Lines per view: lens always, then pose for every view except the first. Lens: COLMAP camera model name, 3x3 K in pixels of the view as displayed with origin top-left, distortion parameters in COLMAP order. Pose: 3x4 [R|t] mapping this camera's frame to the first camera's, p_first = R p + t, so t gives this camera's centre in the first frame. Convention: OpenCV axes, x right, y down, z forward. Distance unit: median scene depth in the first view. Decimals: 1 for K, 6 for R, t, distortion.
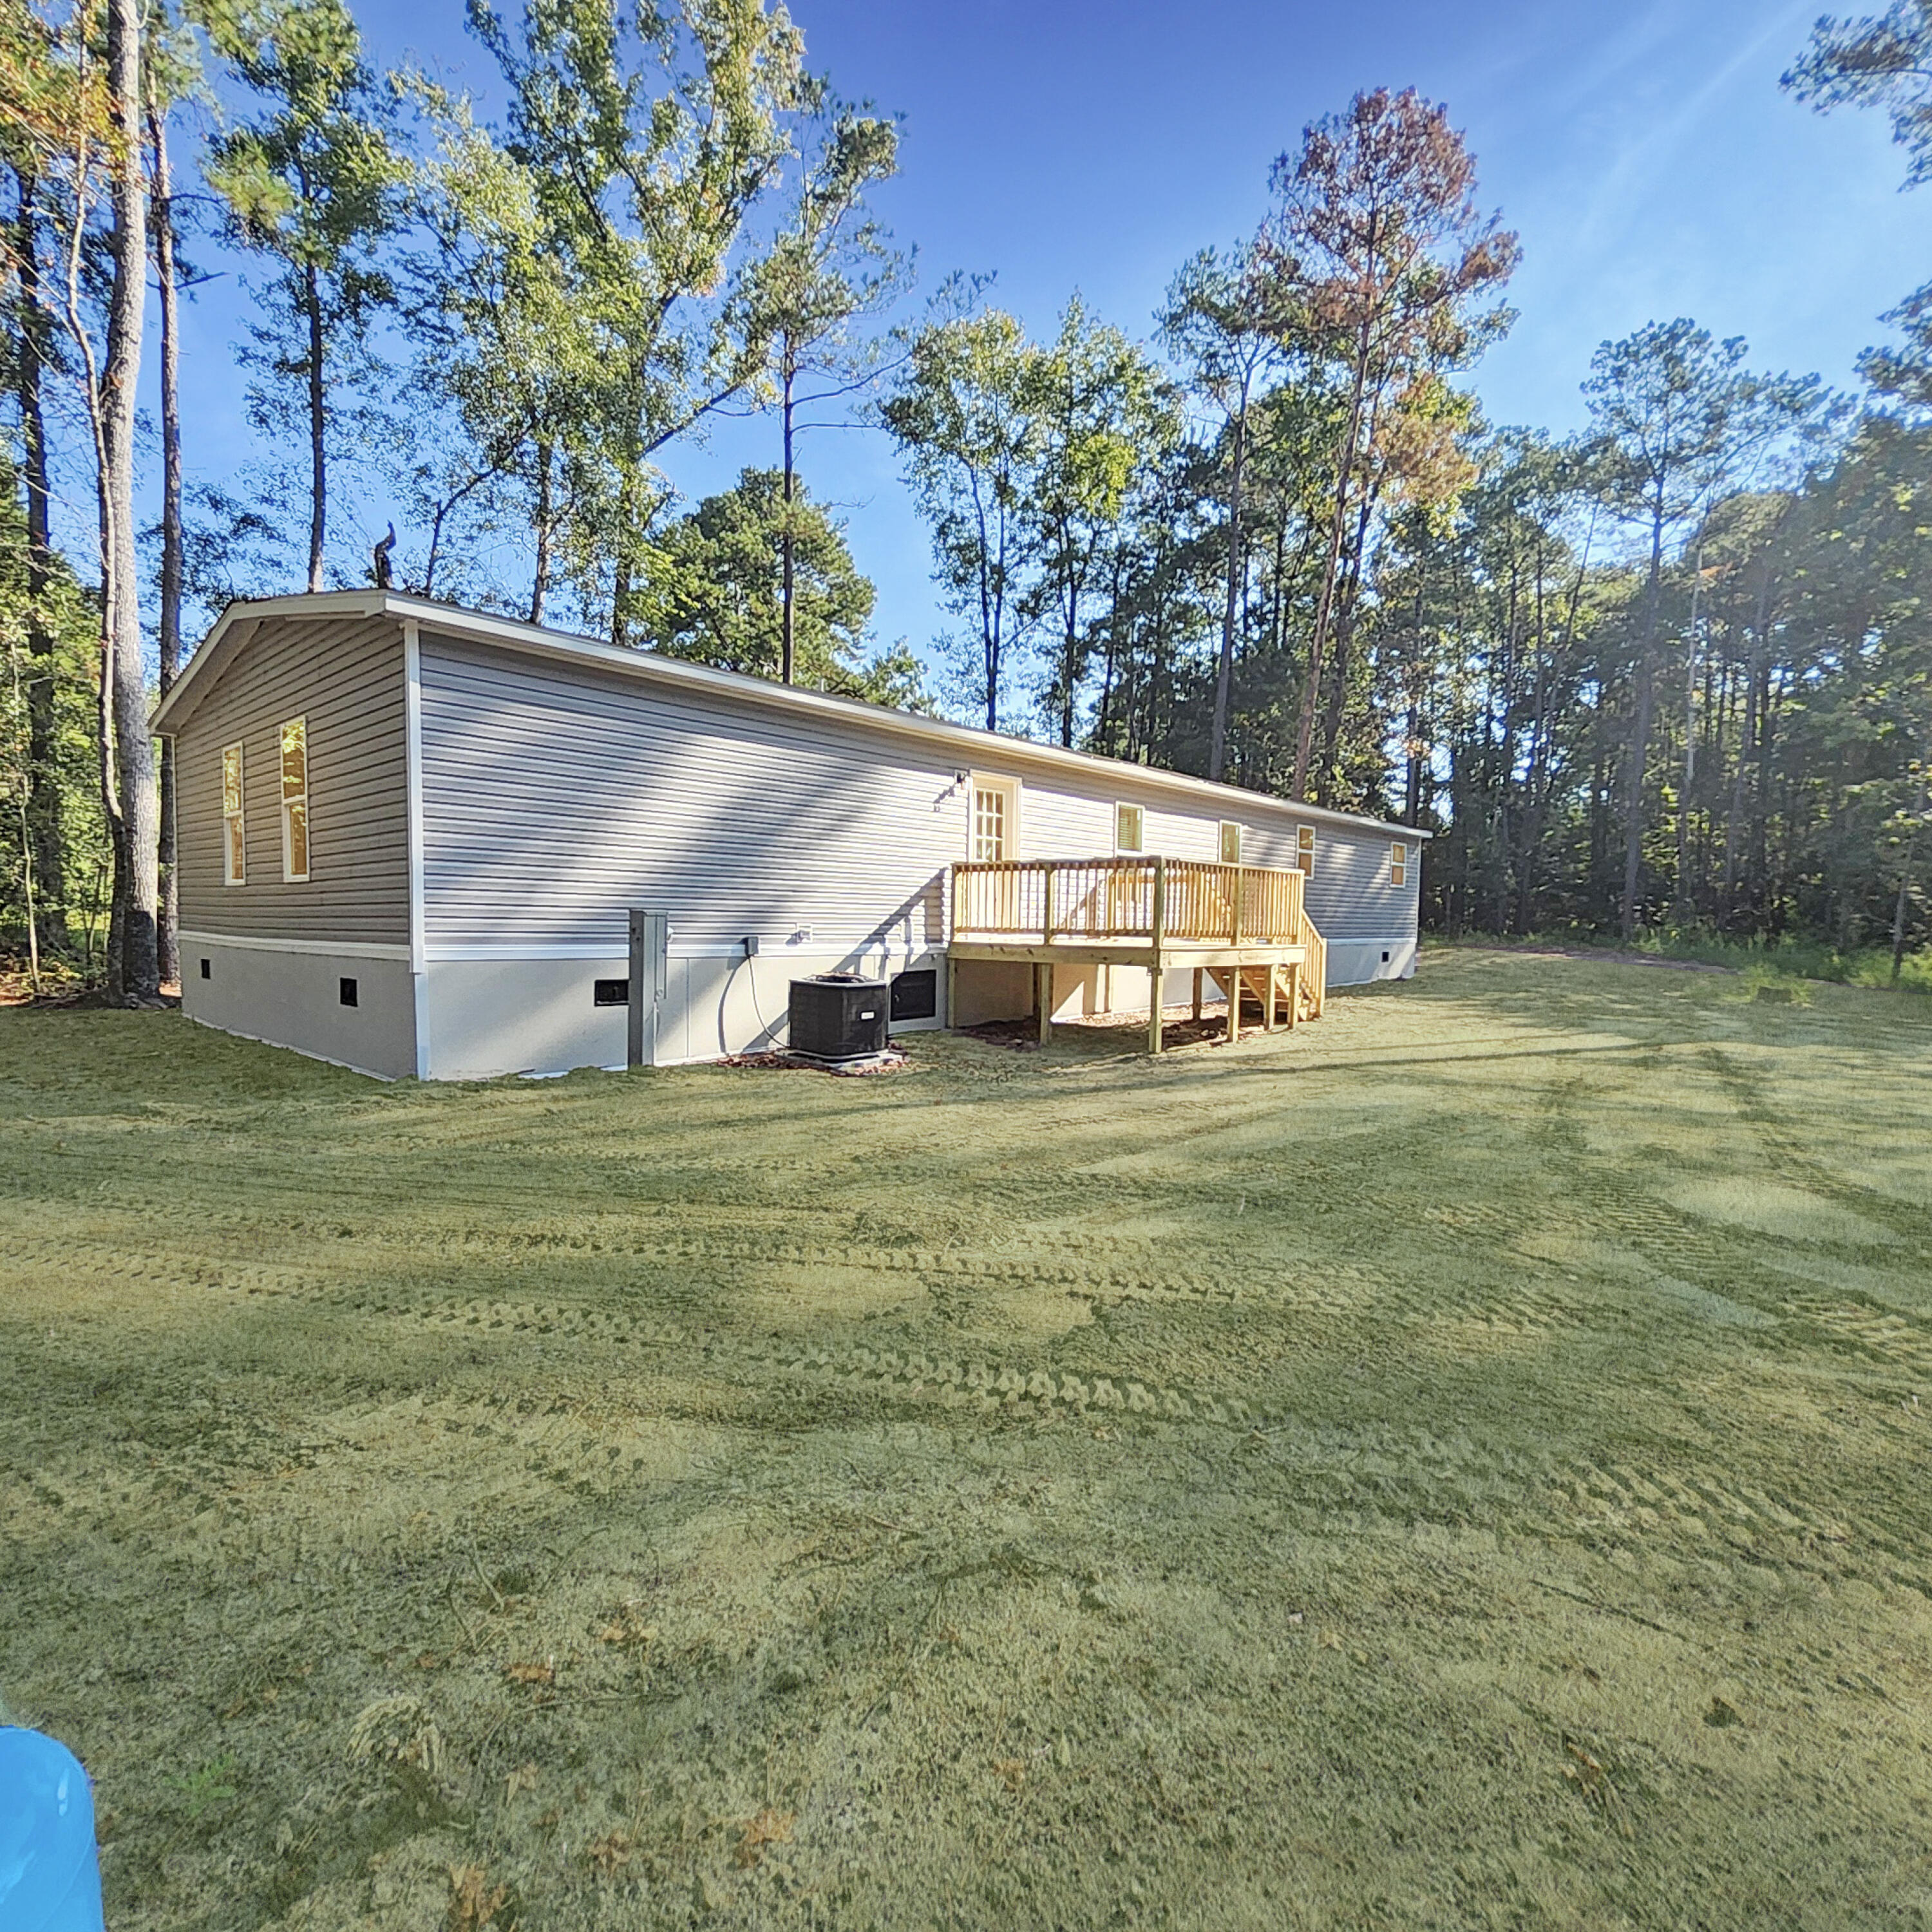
lens RADIAL K [[1013.8, 0, 966.0], [0, 1013.8, 966.0], [0, 0, 1]] dist [-0.004621, -0.000664]
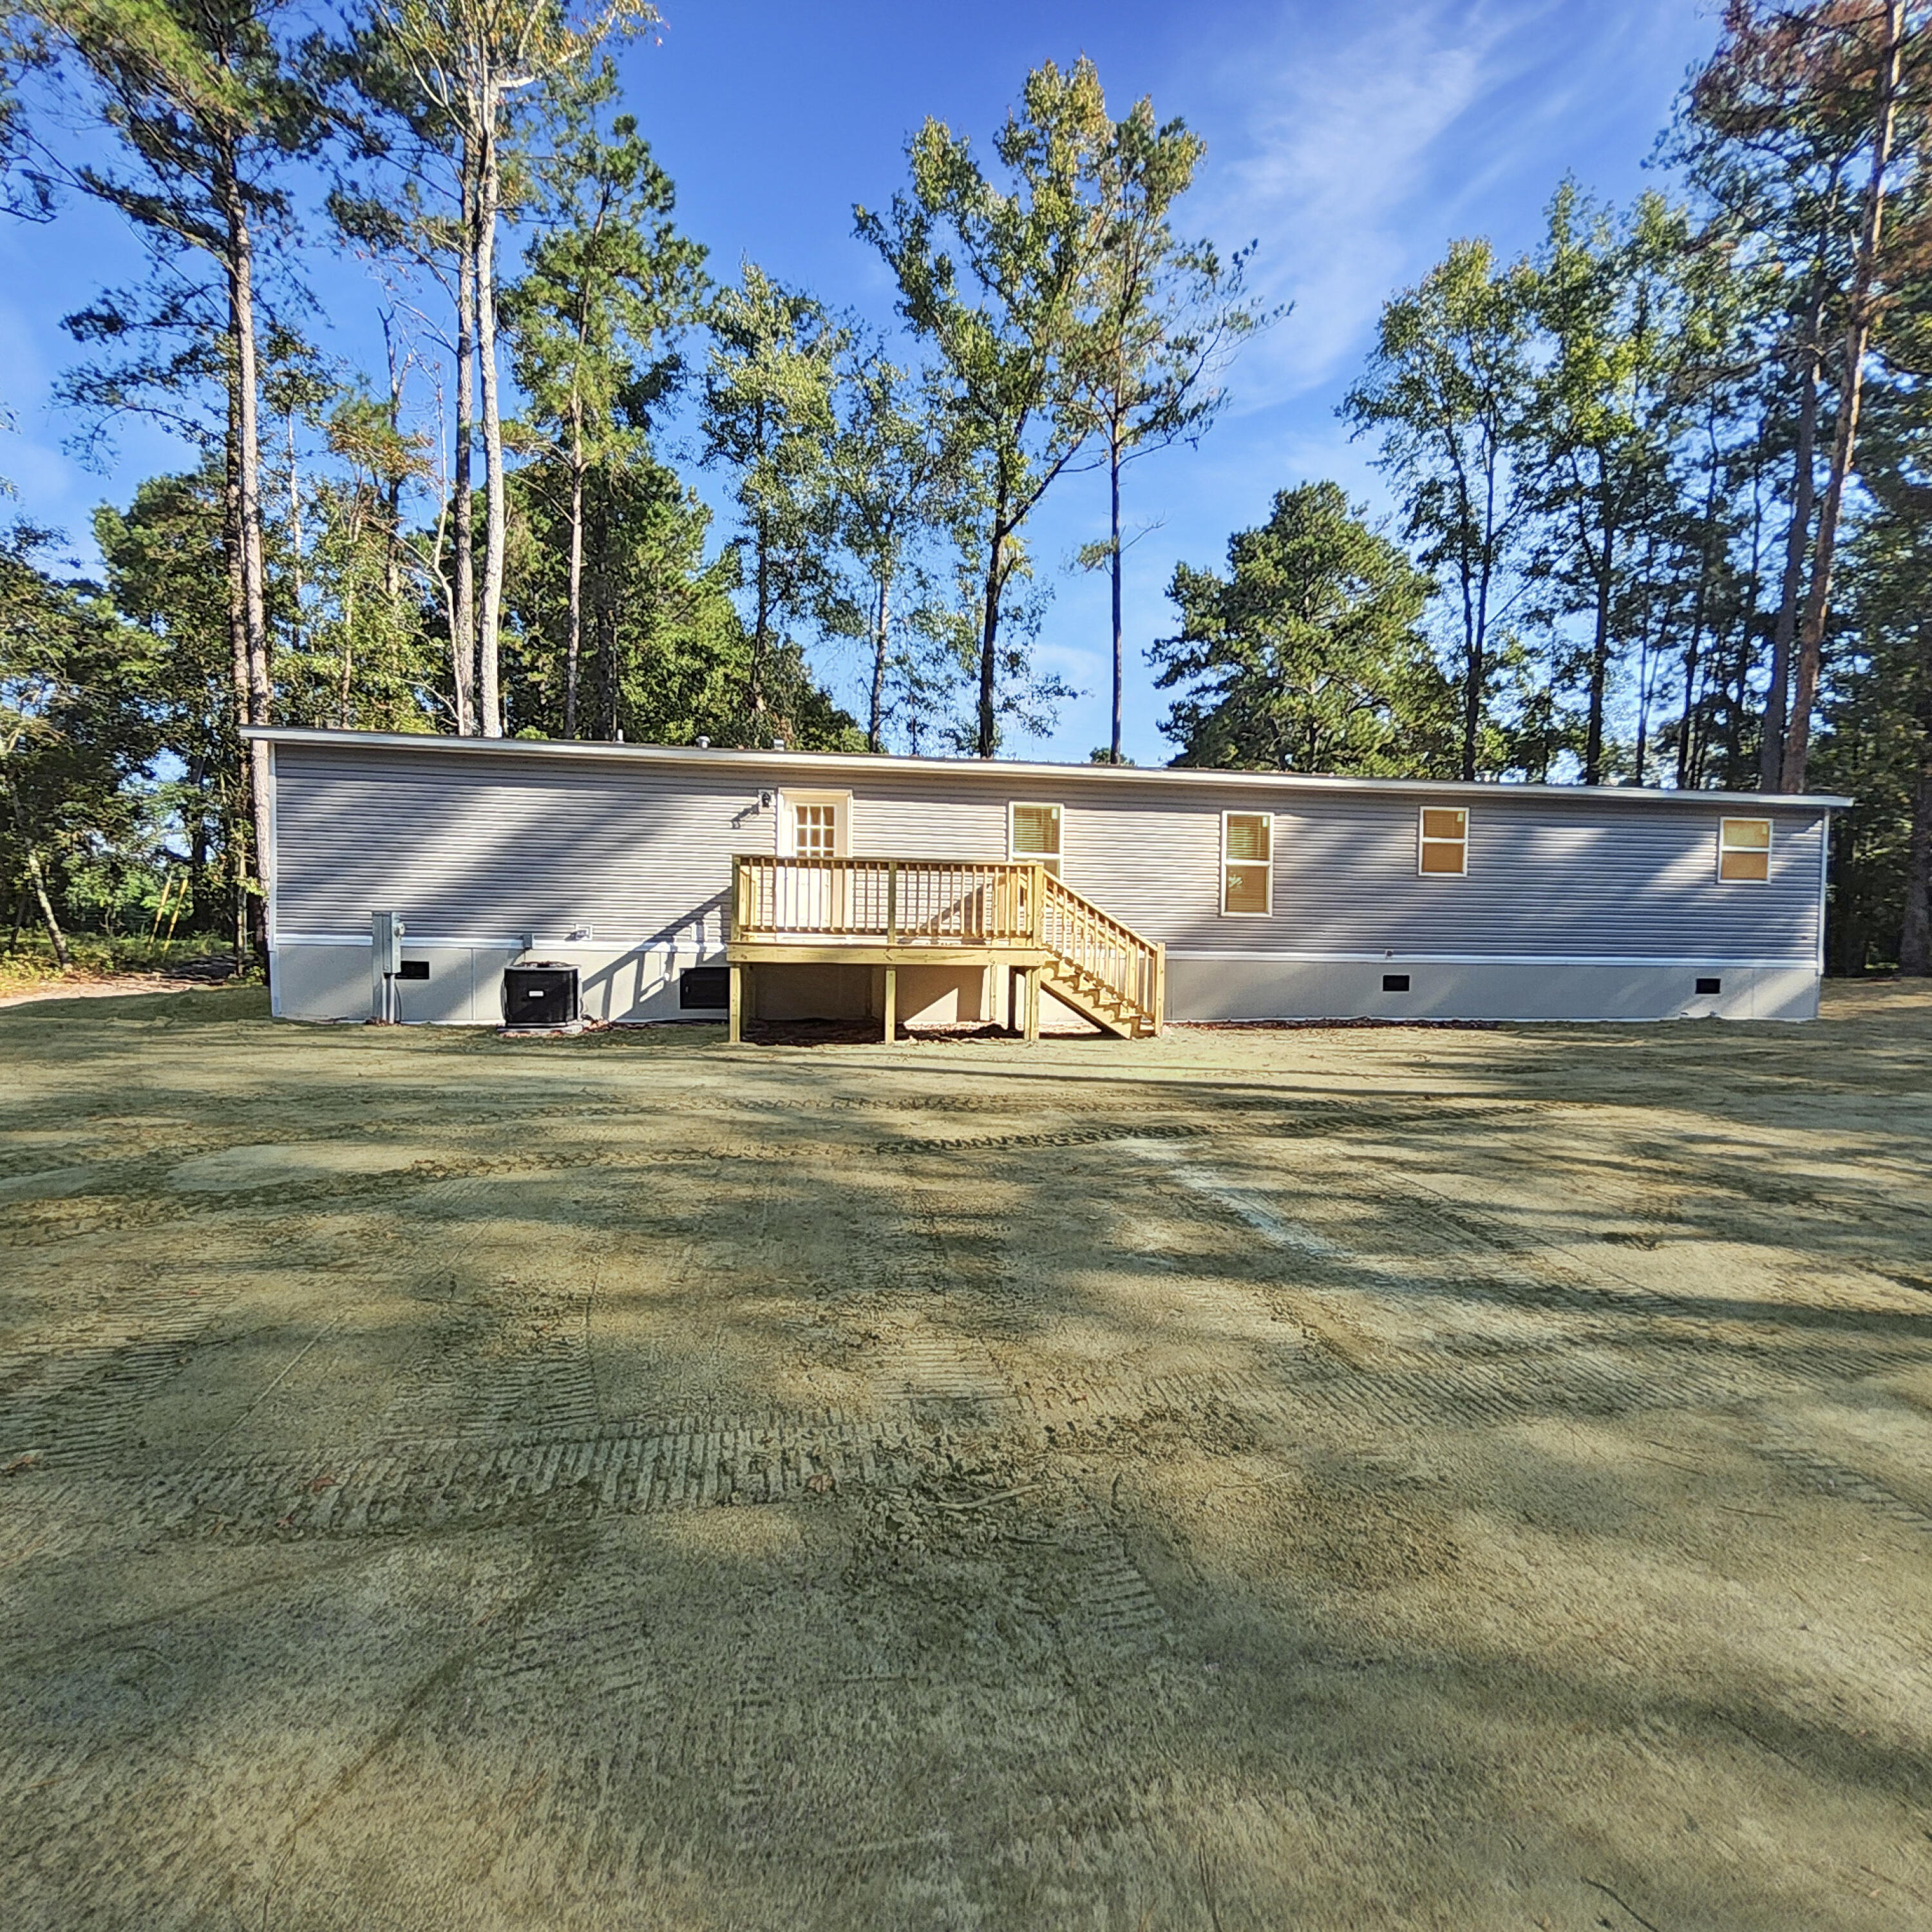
lens RADIAL K [[1031.1, 0, 966.0], [0, 1031.1, 966.0], [0, 0, 1]] dist [0.001855, -0.001124]
pose [[0.769930, 0.007355, -0.638086, 0.922363], [-0.033601, 0.999014, -0.029028, 0.027591], [0.637243, 0.043790, 0.769417, 0.283541]]
